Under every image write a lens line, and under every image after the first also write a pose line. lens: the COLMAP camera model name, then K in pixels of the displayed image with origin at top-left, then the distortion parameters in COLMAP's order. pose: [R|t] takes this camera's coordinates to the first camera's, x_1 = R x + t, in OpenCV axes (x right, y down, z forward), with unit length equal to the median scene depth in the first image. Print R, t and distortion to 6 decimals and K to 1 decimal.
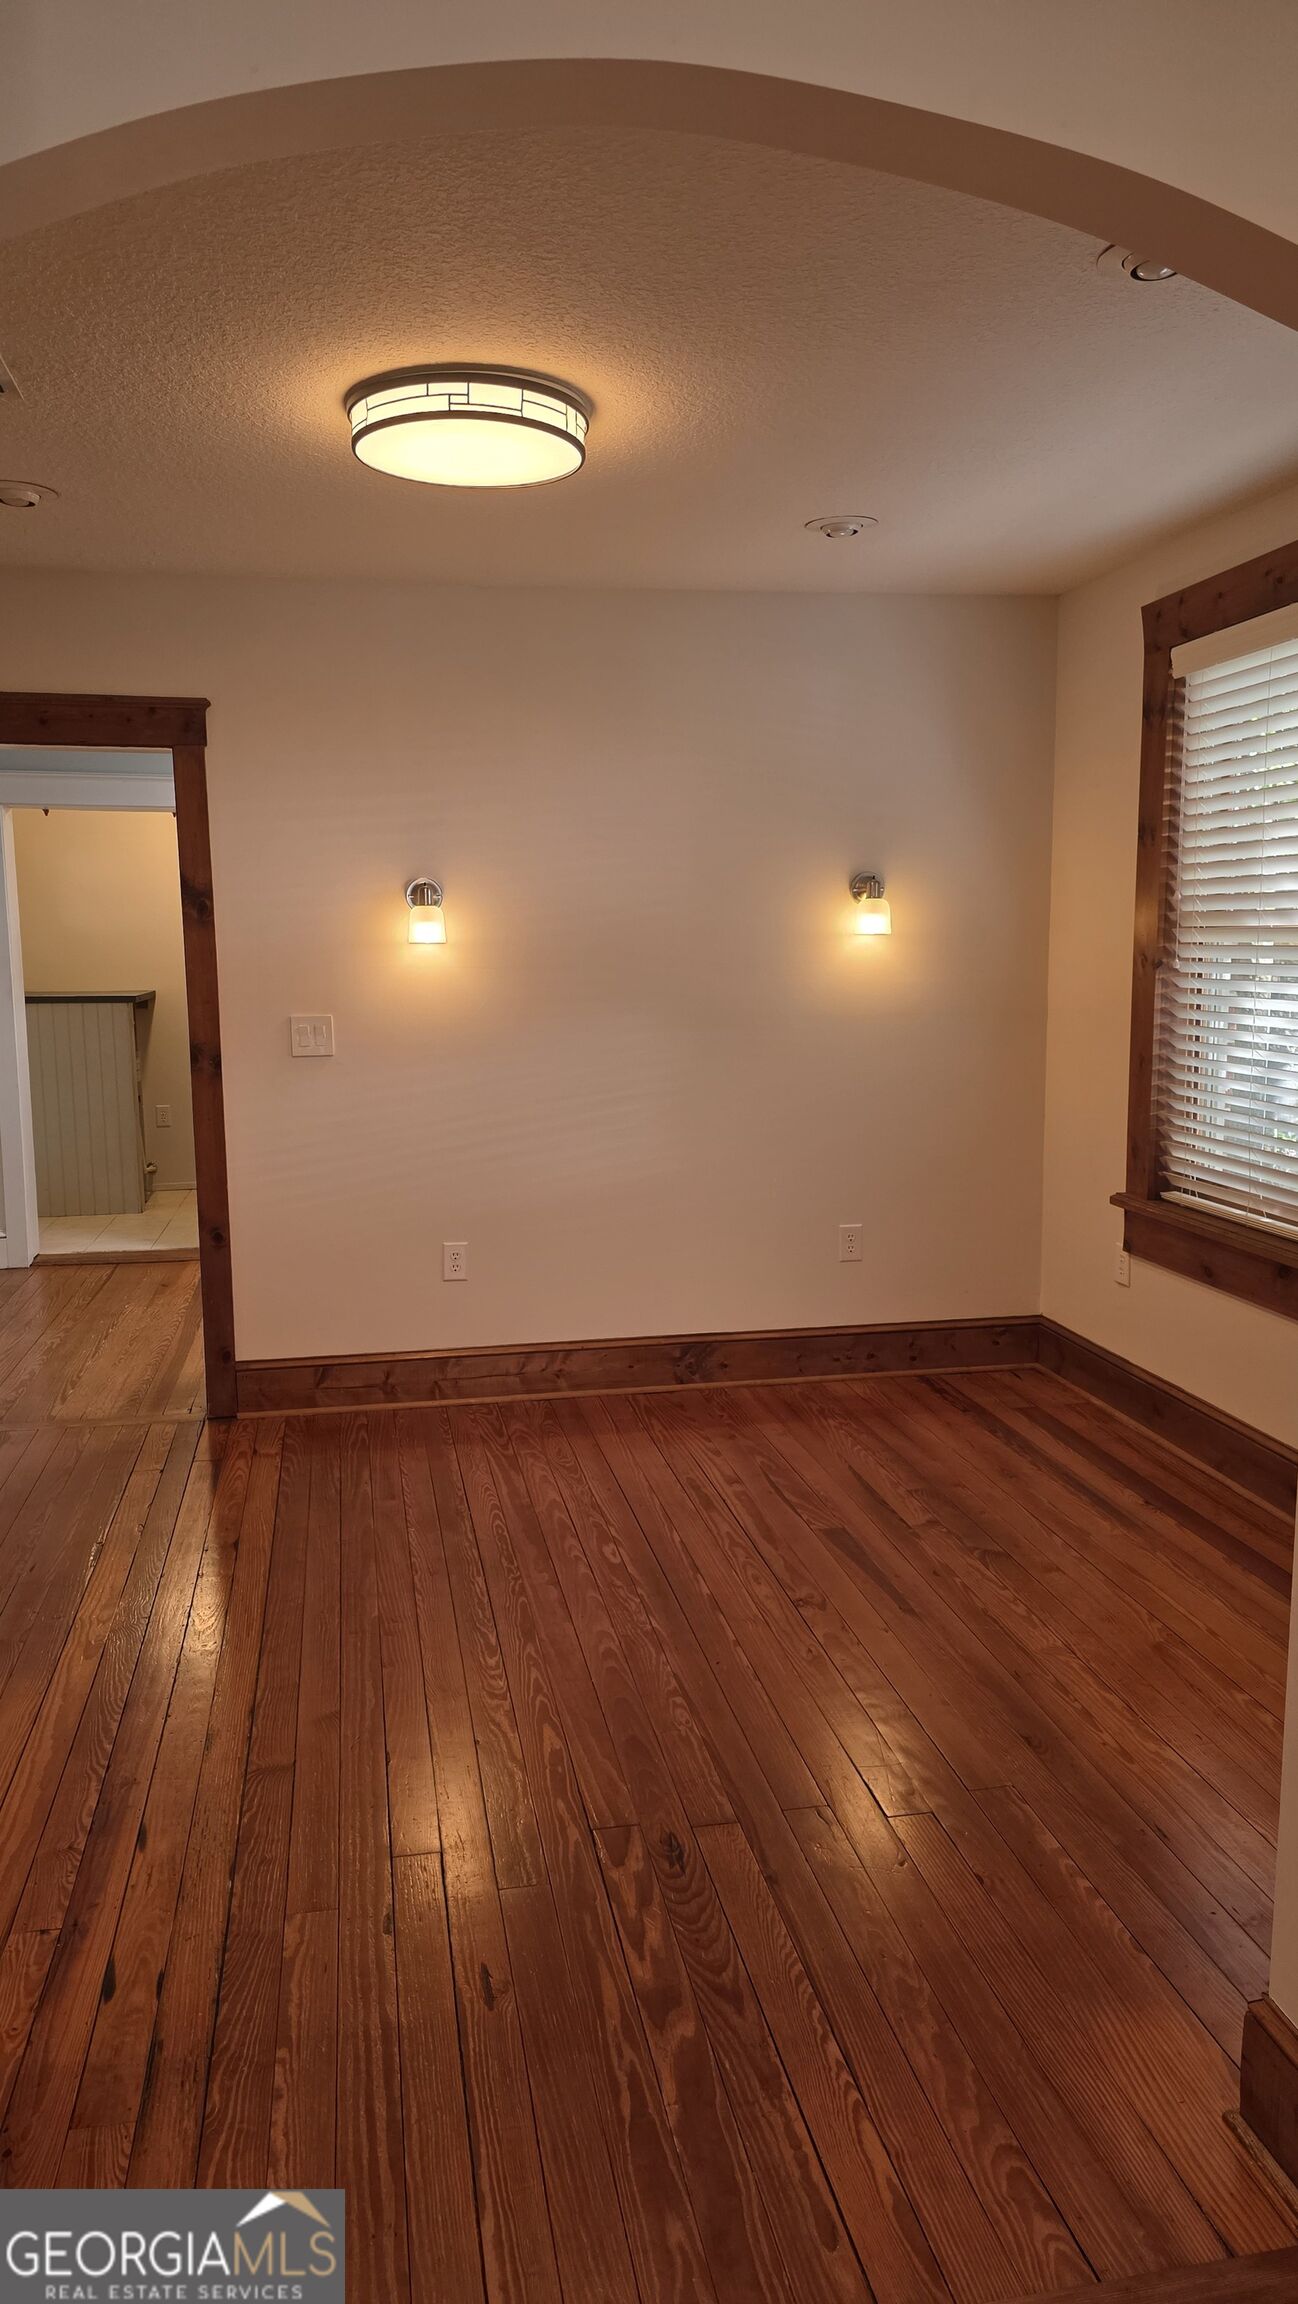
lens RADIAL K [[1553.6, 0, 656.6], [0, 1553.6, 1157.8], [0, 0, 1]] dist [0.045043, -0.001521]
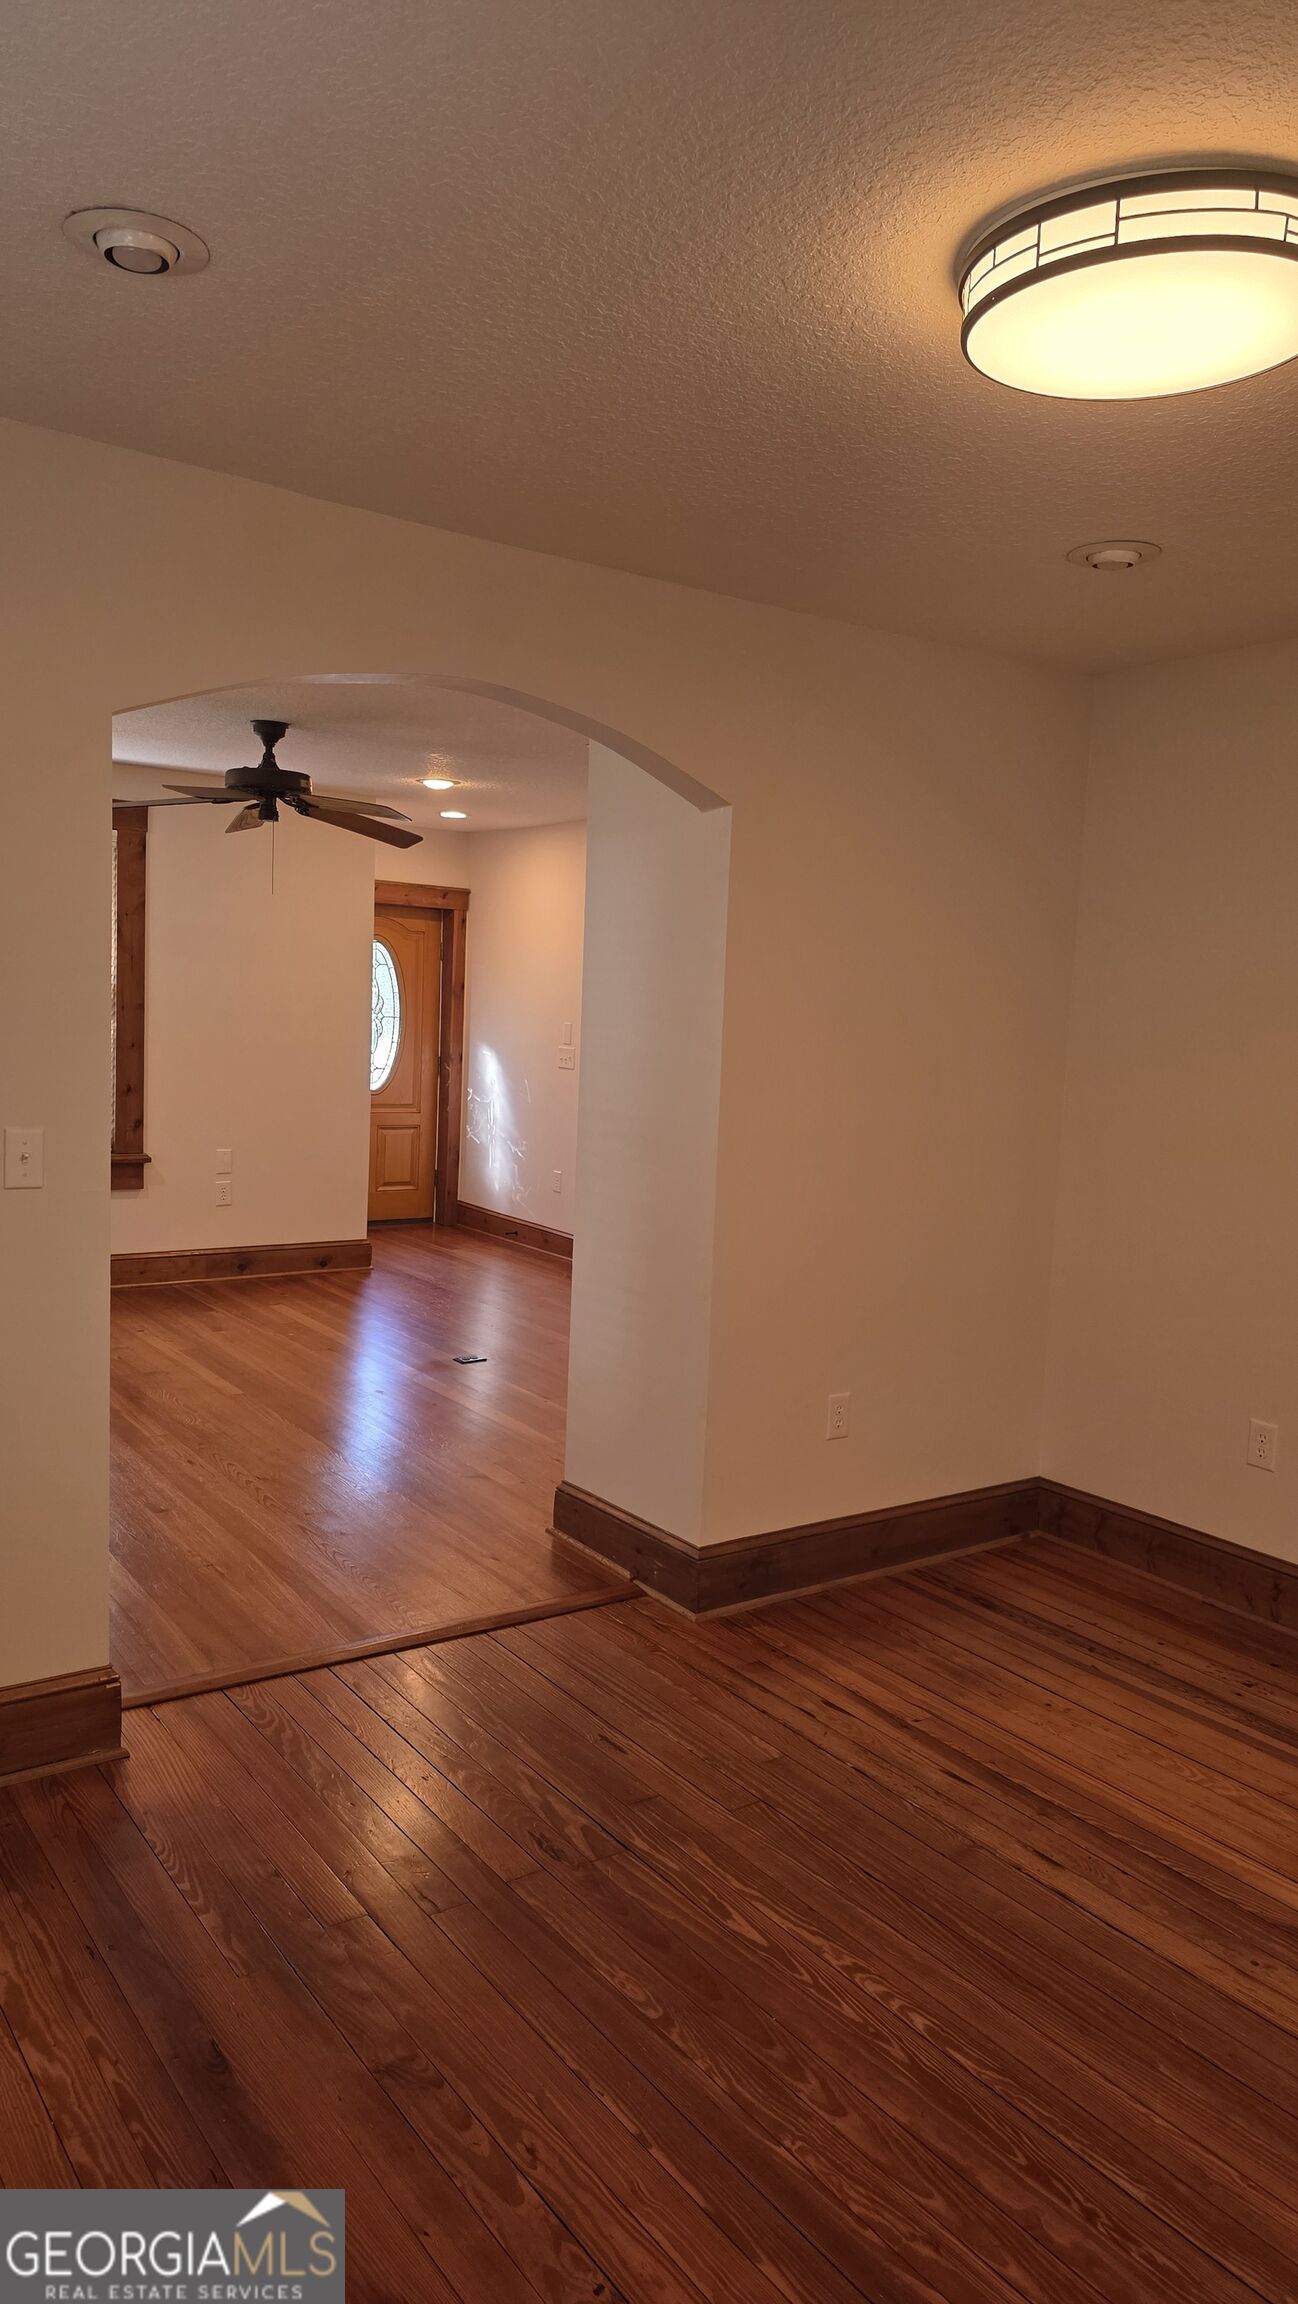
lens RADIAL K [[1553.6, 0, 649.2], [0, 1553.6, 1152.8], [0, 0, 1]] dist [0.045043, -0.001521]
pose [[-0.909315, 0.015314, -0.415826, 0.390016], [-0.089091, 0.968984, 0.230506, -0.301492], [0.406459, 0.246649, -0.879747, 1.812780]]
